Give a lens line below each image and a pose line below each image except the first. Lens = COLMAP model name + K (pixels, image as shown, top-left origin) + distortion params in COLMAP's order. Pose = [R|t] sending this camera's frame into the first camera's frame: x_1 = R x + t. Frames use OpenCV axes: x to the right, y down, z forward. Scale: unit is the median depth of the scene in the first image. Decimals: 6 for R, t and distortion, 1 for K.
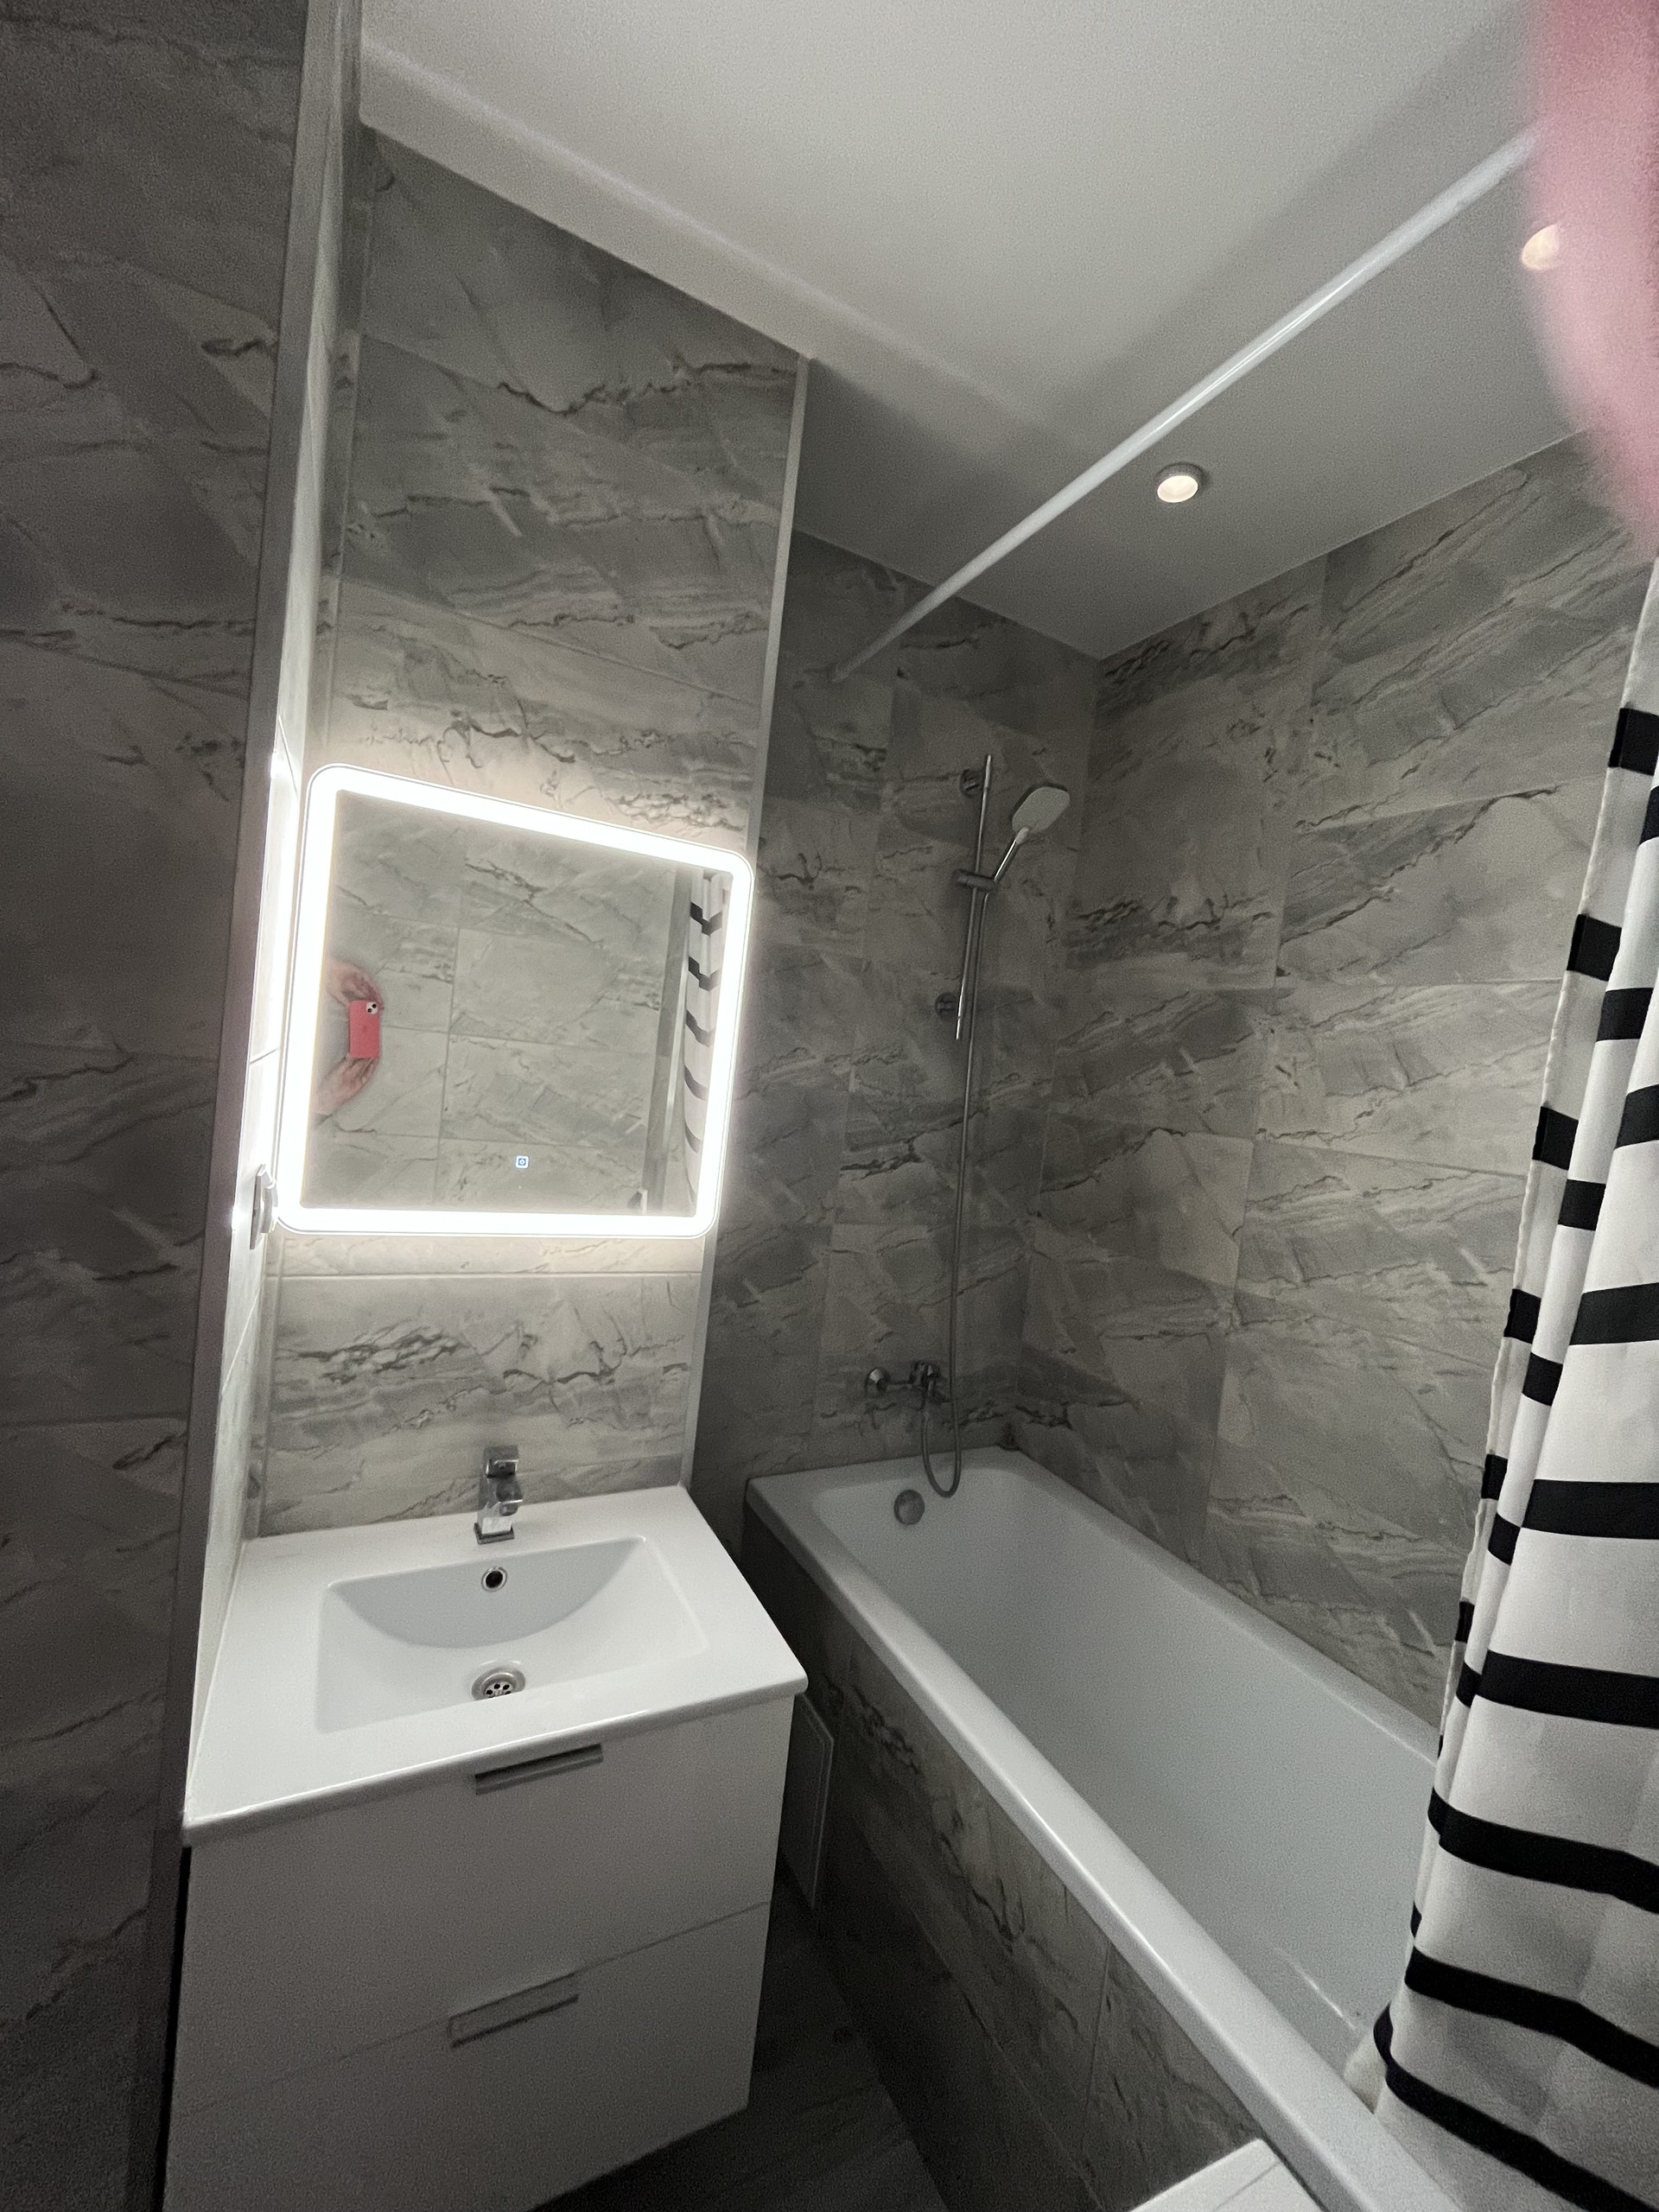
lens RADIAL K [[890.9, 0, 830.7], [0, 890.9, 1113.6], [0, 0, 1]] dist [-0.002556, 0.000286]
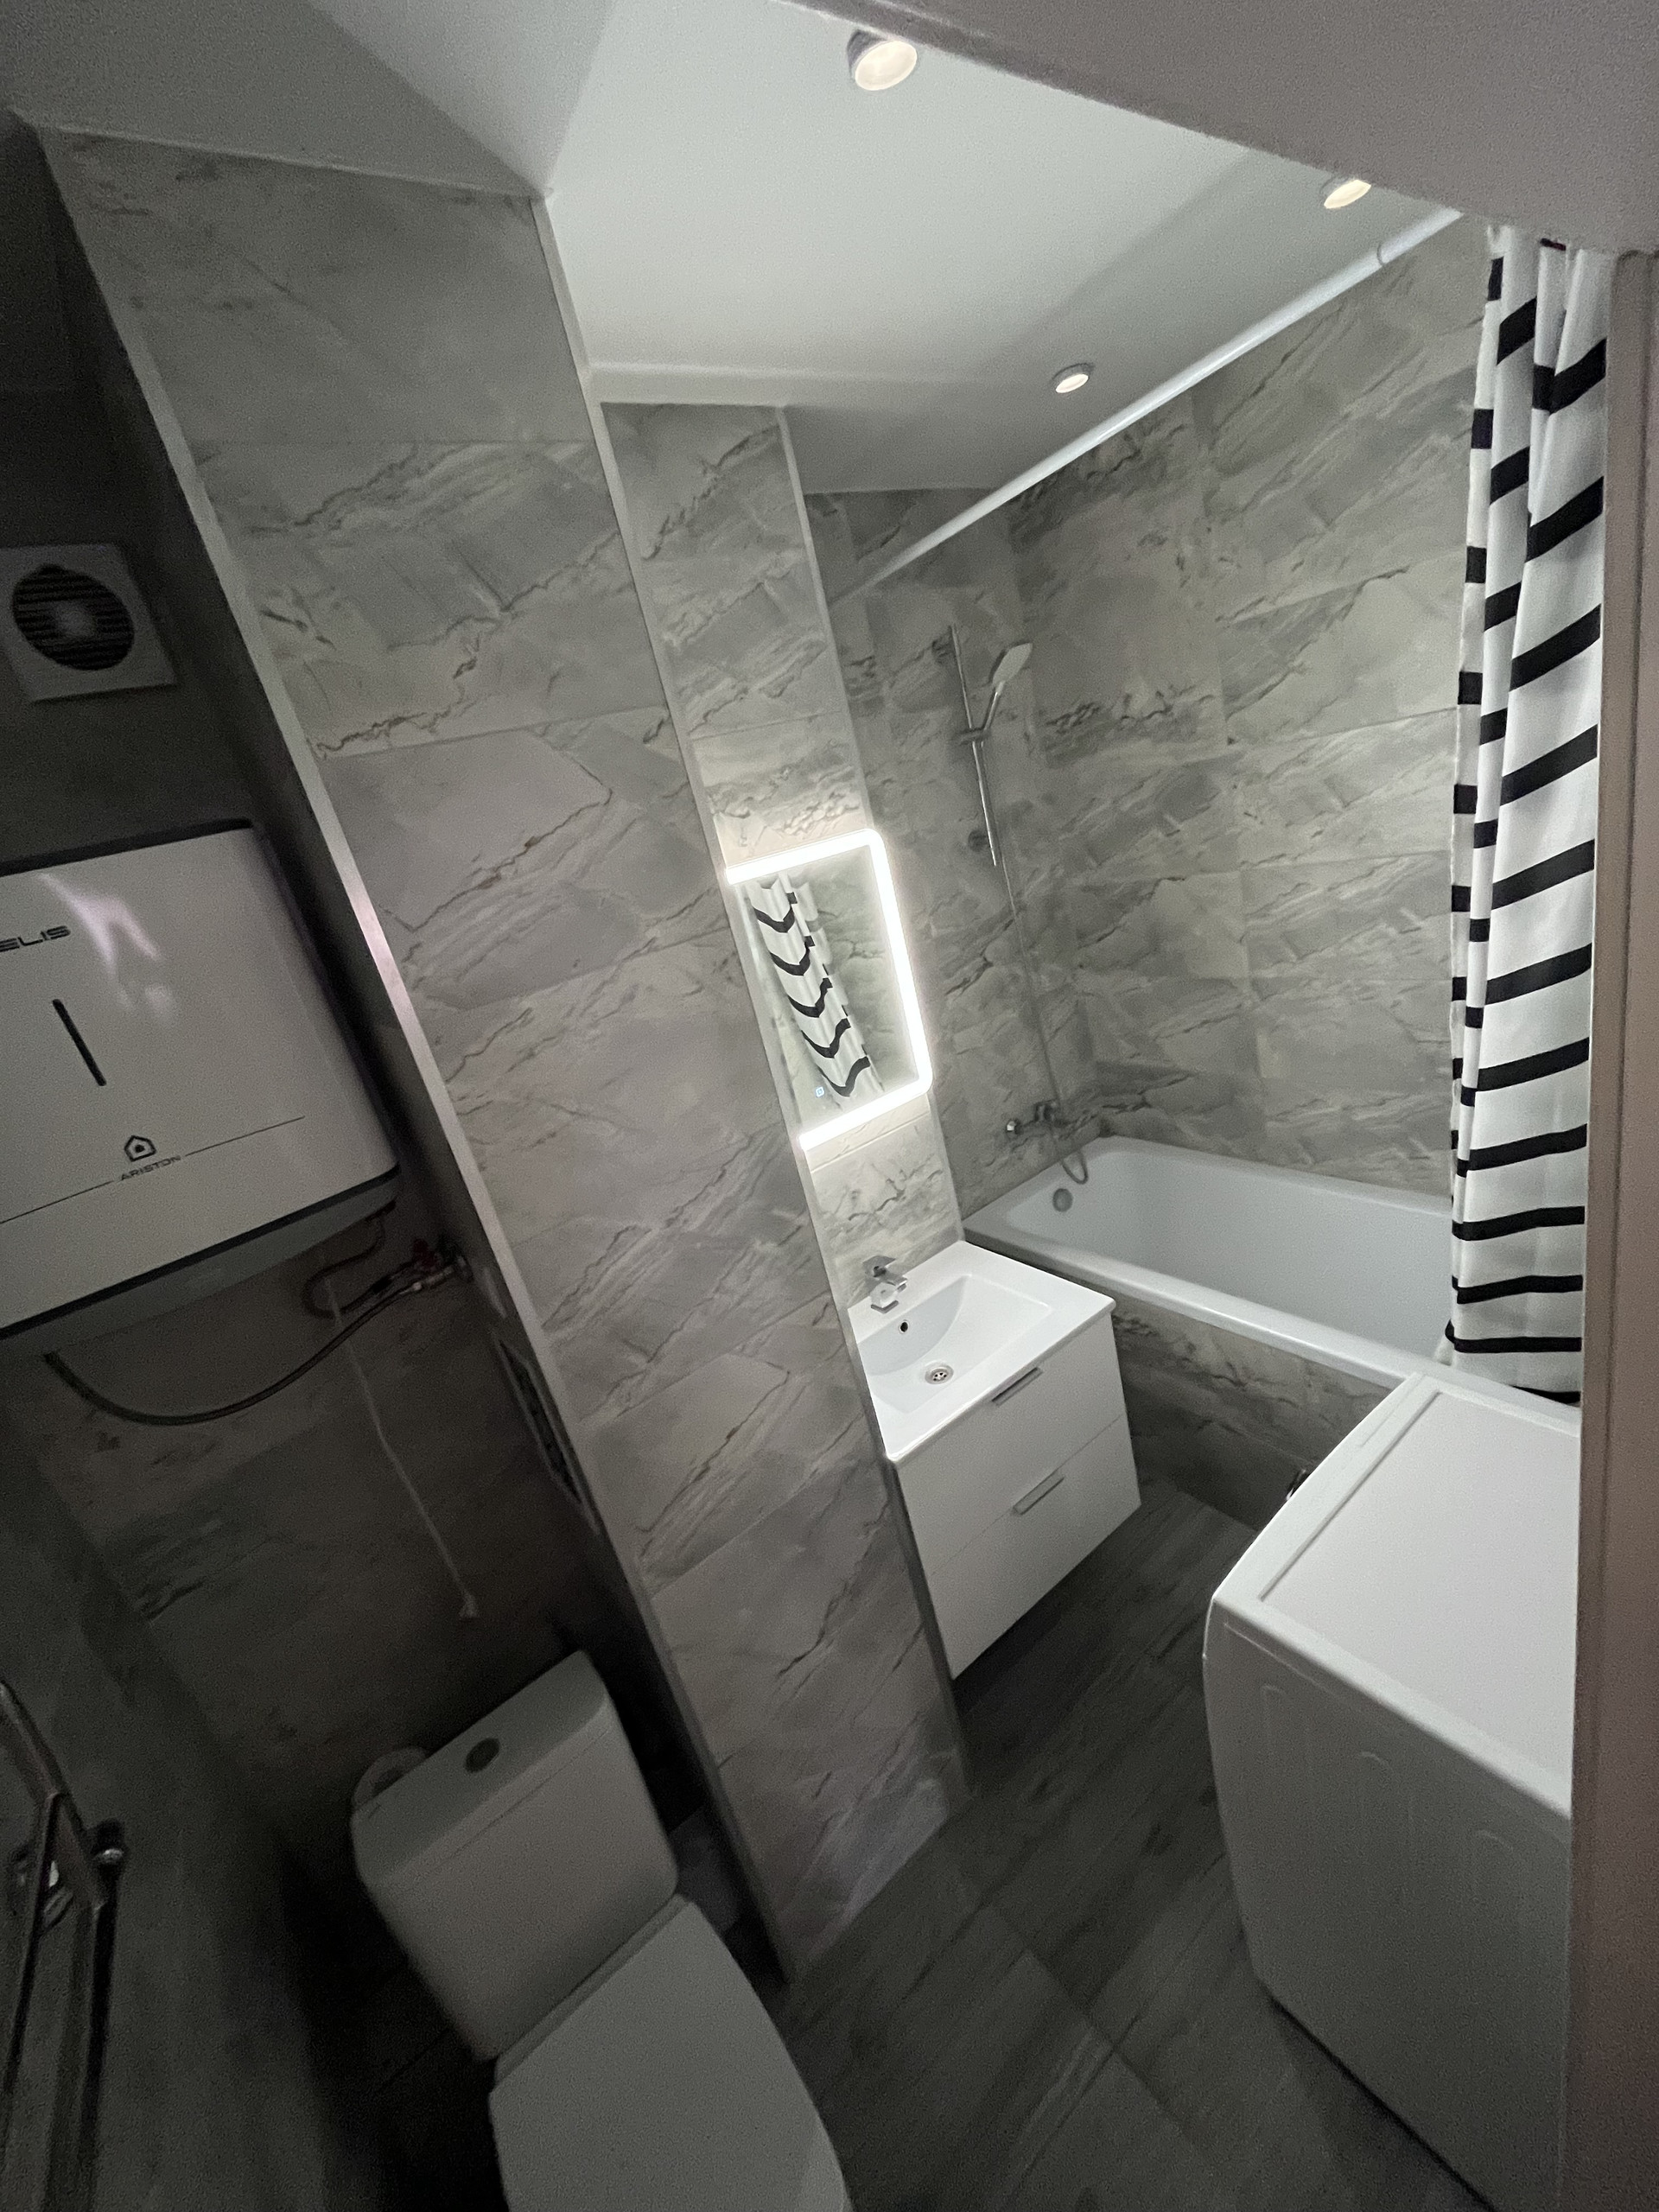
lens RADIAL K [[890.9, 0, 828.5], [0, 890.9, 1111.8], [0, 0, 1]] dist [-0.002556, 0.000286]
pose [[0.929540, -0.368303, 0.017562, -0.322018], [0.349842, 0.895991, 0.273515, -0.277986], [-0.116472, -0.248099, 0.961707, -0.392516]]
